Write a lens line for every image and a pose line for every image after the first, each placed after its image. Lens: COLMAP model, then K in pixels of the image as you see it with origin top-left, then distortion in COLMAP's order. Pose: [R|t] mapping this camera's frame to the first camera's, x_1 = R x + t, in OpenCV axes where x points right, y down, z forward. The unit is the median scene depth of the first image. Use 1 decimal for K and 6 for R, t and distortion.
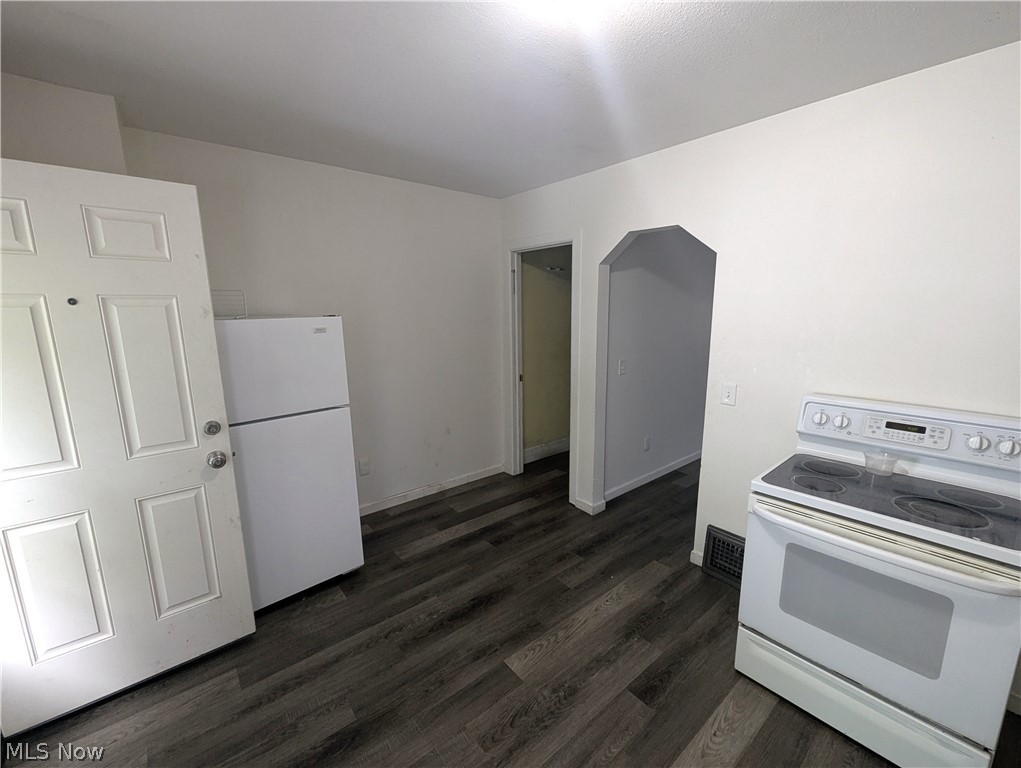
lens RADIAL K [[422.6, 0, 510.7], [0, 422.6, 387.2], [0, 0, 1]] dist [-0.002091, -0.000783]
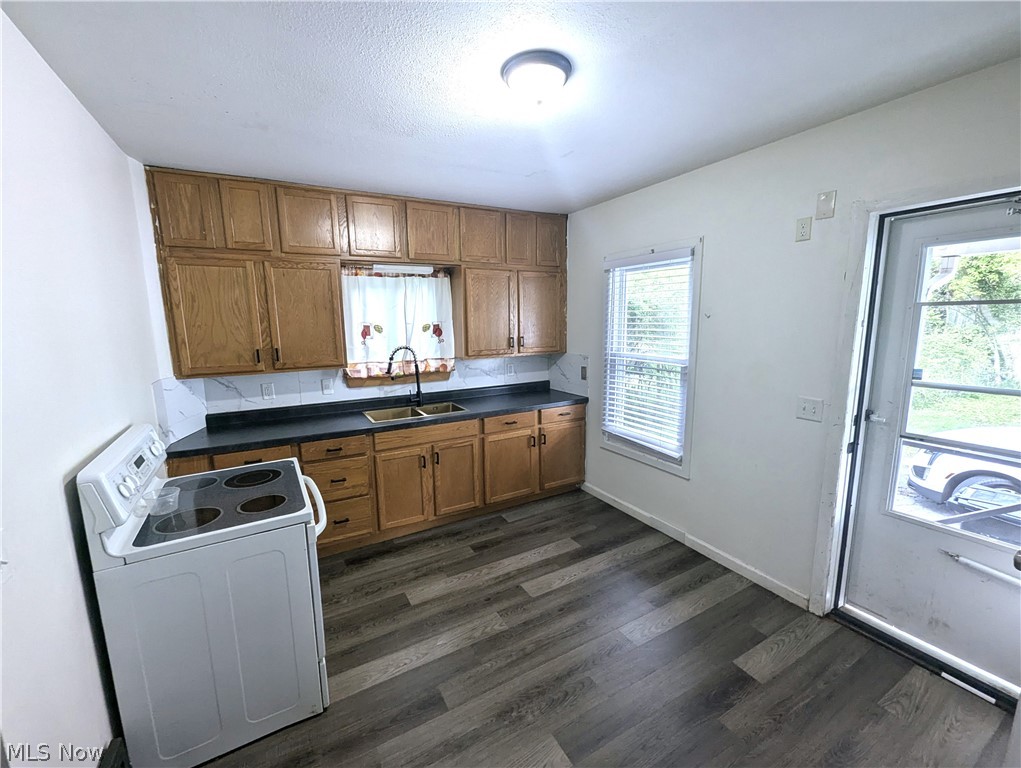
lens RADIAL K [[422.6, 0, 510.7], [0, 422.6, 387.2], [0, 0, 1]] dist [-0.002091, -0.000783]
pose [[-0.983943, -0.008252, 0.178294, -0.039241], [0.052992, 0.940382, 0.335966, -0.313417], [-0.170437, 0.340019, -0.924845, 1.580813]]
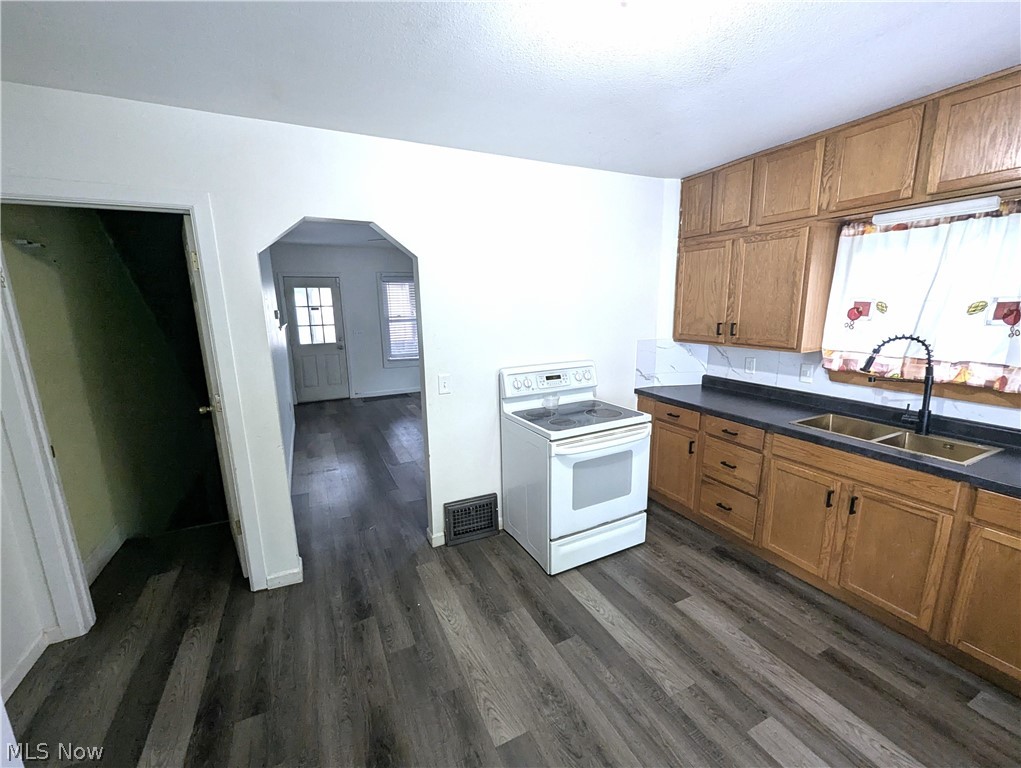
lens RADIAL K [[422.6, 0, 510.7], [0, 422.6, 387.2], [0, 0, 1]] dist [-0.002091, -0.000783]
pose [[0.234933, -0.188352, 0.953588, -0.675921], [0.192729, 0.970594, 0.144228, -0.134892], [-0.952713, 0.149900, 0.264325, 0.684625]]
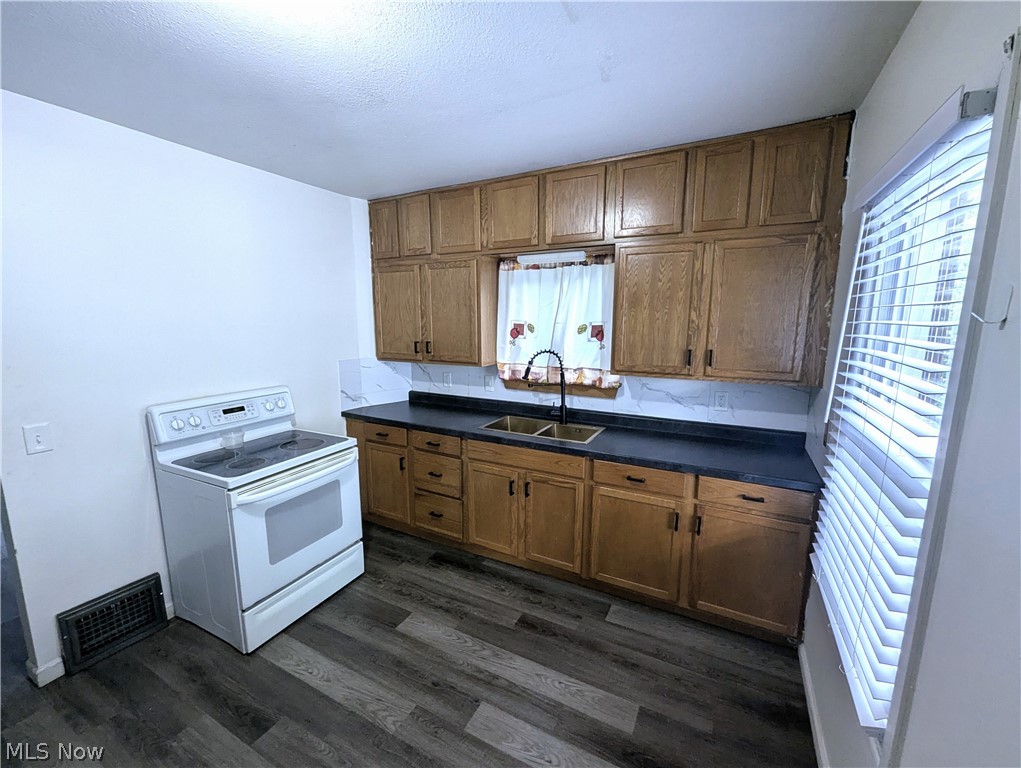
lens RADIAL K [[422.6, 0, 510.7], [0, 422.6, 387.2], [0, 0, 1]] dist [-0.002091, -0.000783]
pose [[-0.386729, -0.143368, 0.910981, -0.633904], [0.167801, 0.960411, 0.222382, -0.125936], [-0.906799, 0.238865, -0.347361, 0.605465]]
